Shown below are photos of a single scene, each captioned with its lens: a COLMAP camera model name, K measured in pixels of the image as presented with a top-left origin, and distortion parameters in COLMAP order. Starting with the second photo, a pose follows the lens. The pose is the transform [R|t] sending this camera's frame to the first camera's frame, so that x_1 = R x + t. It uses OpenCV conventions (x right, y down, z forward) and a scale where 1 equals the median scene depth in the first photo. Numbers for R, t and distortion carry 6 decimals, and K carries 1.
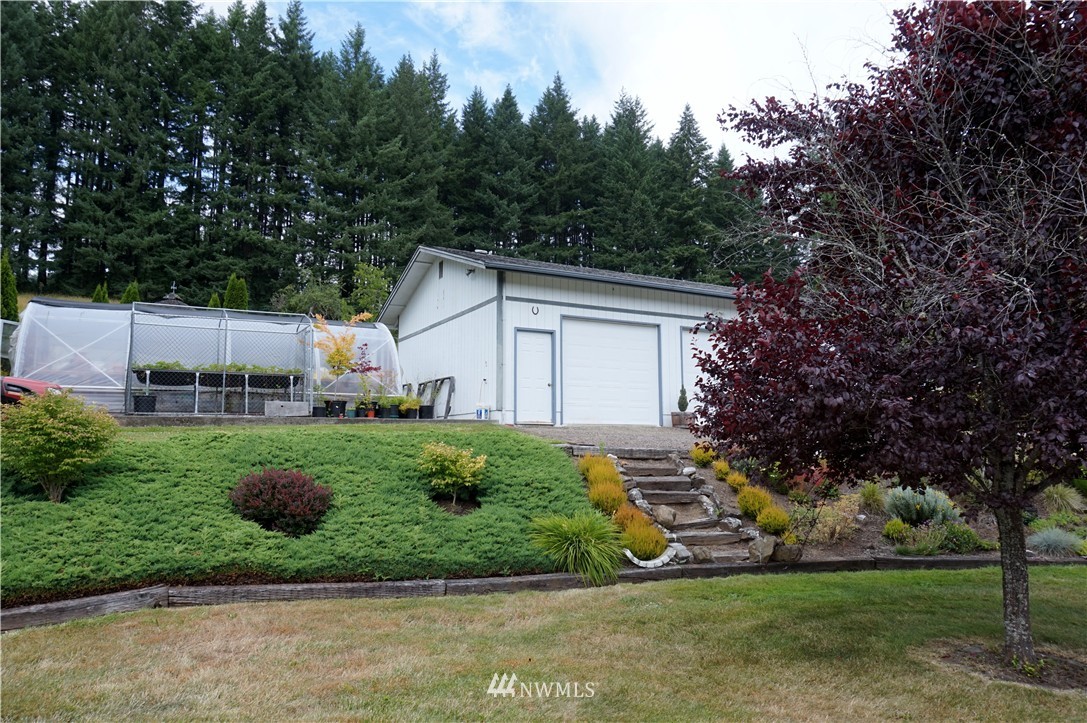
lens RADIAL K [[728.6, 0, 541.8], [0, 728.6, 361.6], [0, 0, 1]] dist [-0.054002, 0.031263]
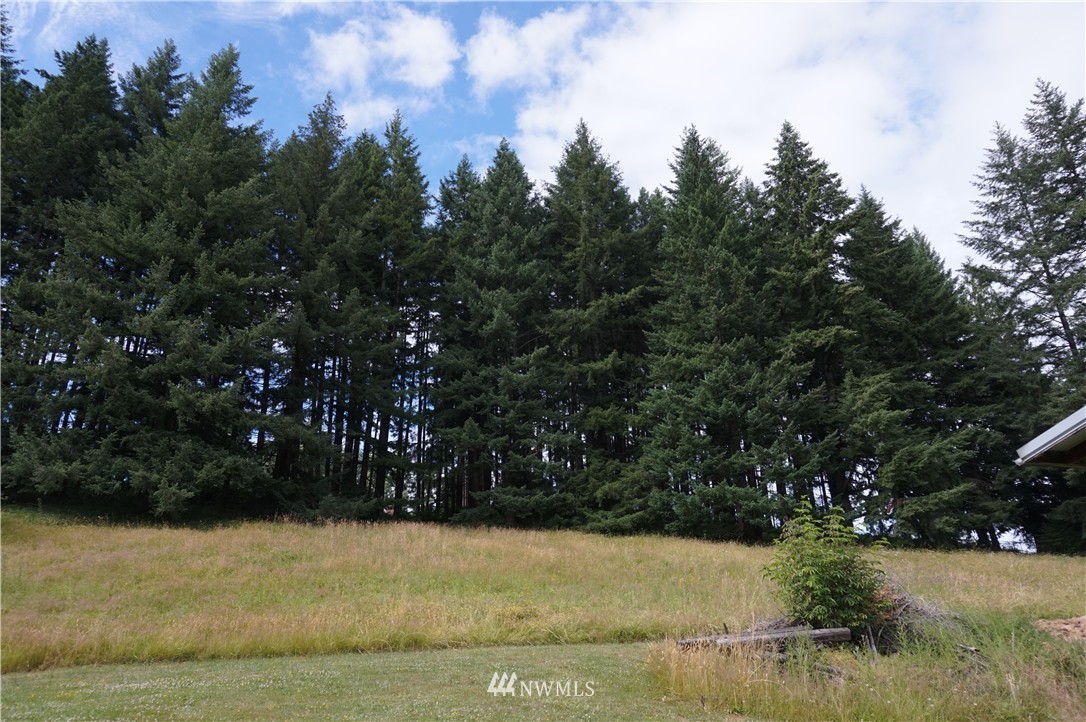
lens RADIAL K [[727.9, 0, 535.0], [0, 727.9, 360.7], [0, 0, 1]] dist [-0.054002, 0.031263]
pose [[0.970146, -0.116283, -0.212828, 0.142752], [0.053490, 0.958540, -0.279892, 0.008042], [0.236551, 0.260151, 0.936144, 0.600133]]
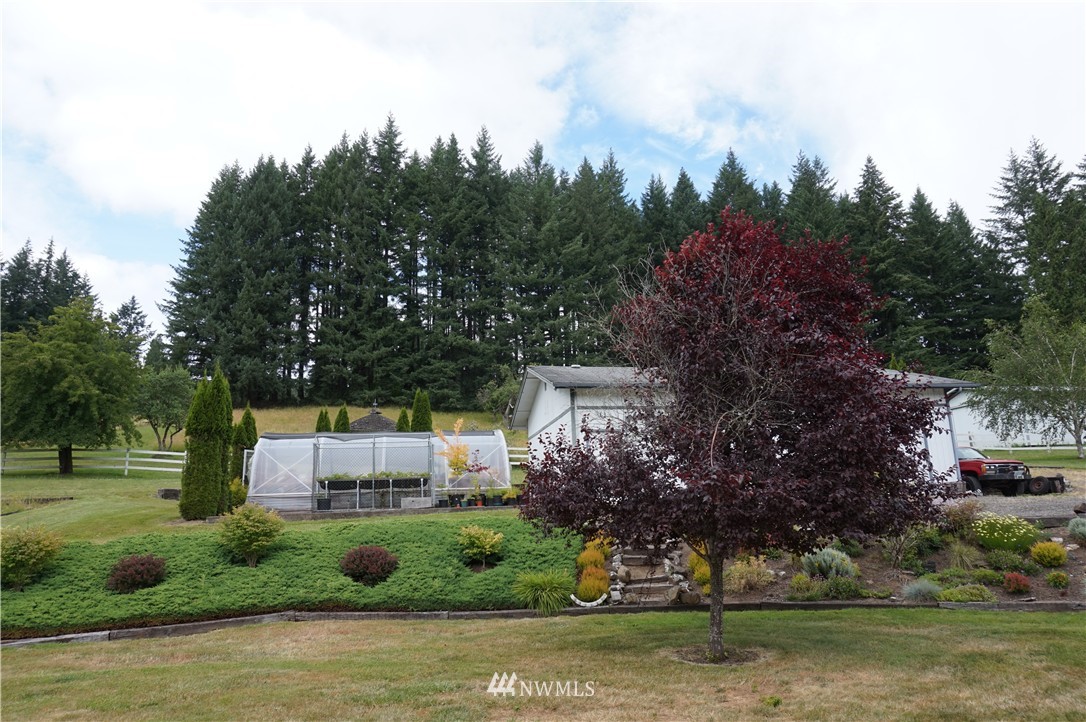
lens RADIAL K [[727.9, 0, 539.5], [0, 727.9, 368.2], [0, 0, 1]] dist [-0.054002, 0.031263]
pose [[0.950968, -0.095138, -0.294295, 0.053230], [0.067984, 0.992542, -0.101185, -0.006048], [0.301727, 0.076216, 0.950343, -0.048516]]
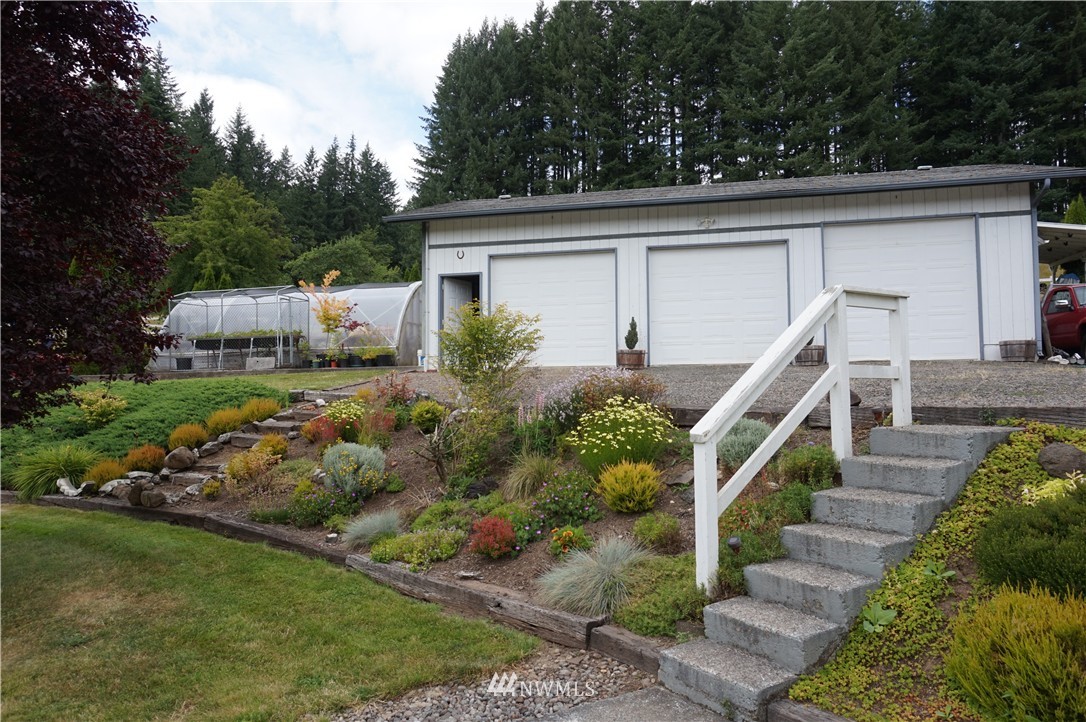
lens RADIAL K [[727.9, 0, 535.1], [0, 727.9, 361.1], [0, 0, 1]] dist [-0.054002, 0.031263]
pose [[0.728768, -0.034588, -0.683886, 0.147674], [0.086533, 0.995369, 0.041870, 0.008313], [0.679271, -0.089693, 0.728386, 0.066962]]
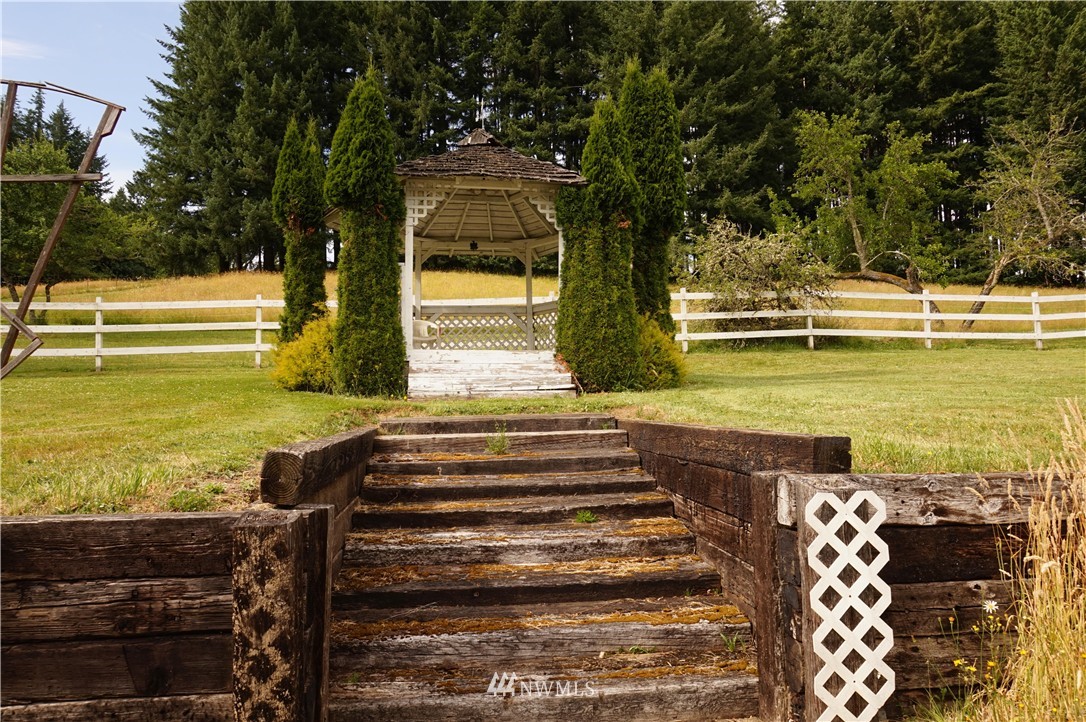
lens RADIAL K [[727.9, 0, 540.6], [0, 727.9, 364.3], [0, 0, 1]] dist [-0.054002, 0.031263]
pose [[0.927660, -0.050568, -0.369985, -0.122731], [0.070304, 0.996721, 0.040045, 0.002958], [0.366747, -0.063160, 0.928174, 0.235653]]
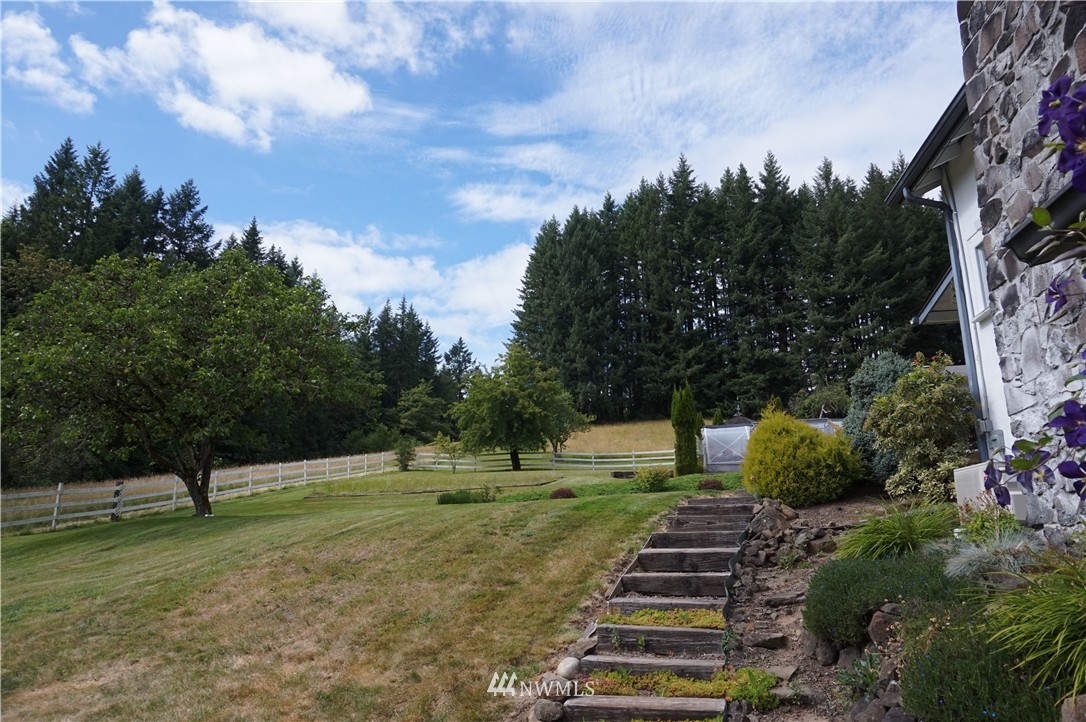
lens RADIAL K [[727.9, 0, 533.8], [0, 727.9, 365.5], [0, 0, 1]] dist [-0.054002, 0.031263]
pose [[0.766186, -0.166510, -0.620672, 0.058137], [0.085467, 0.983671, -0.158389, 0.006386], [0.636911, 0.068308, 0.767905, -0.197179]]
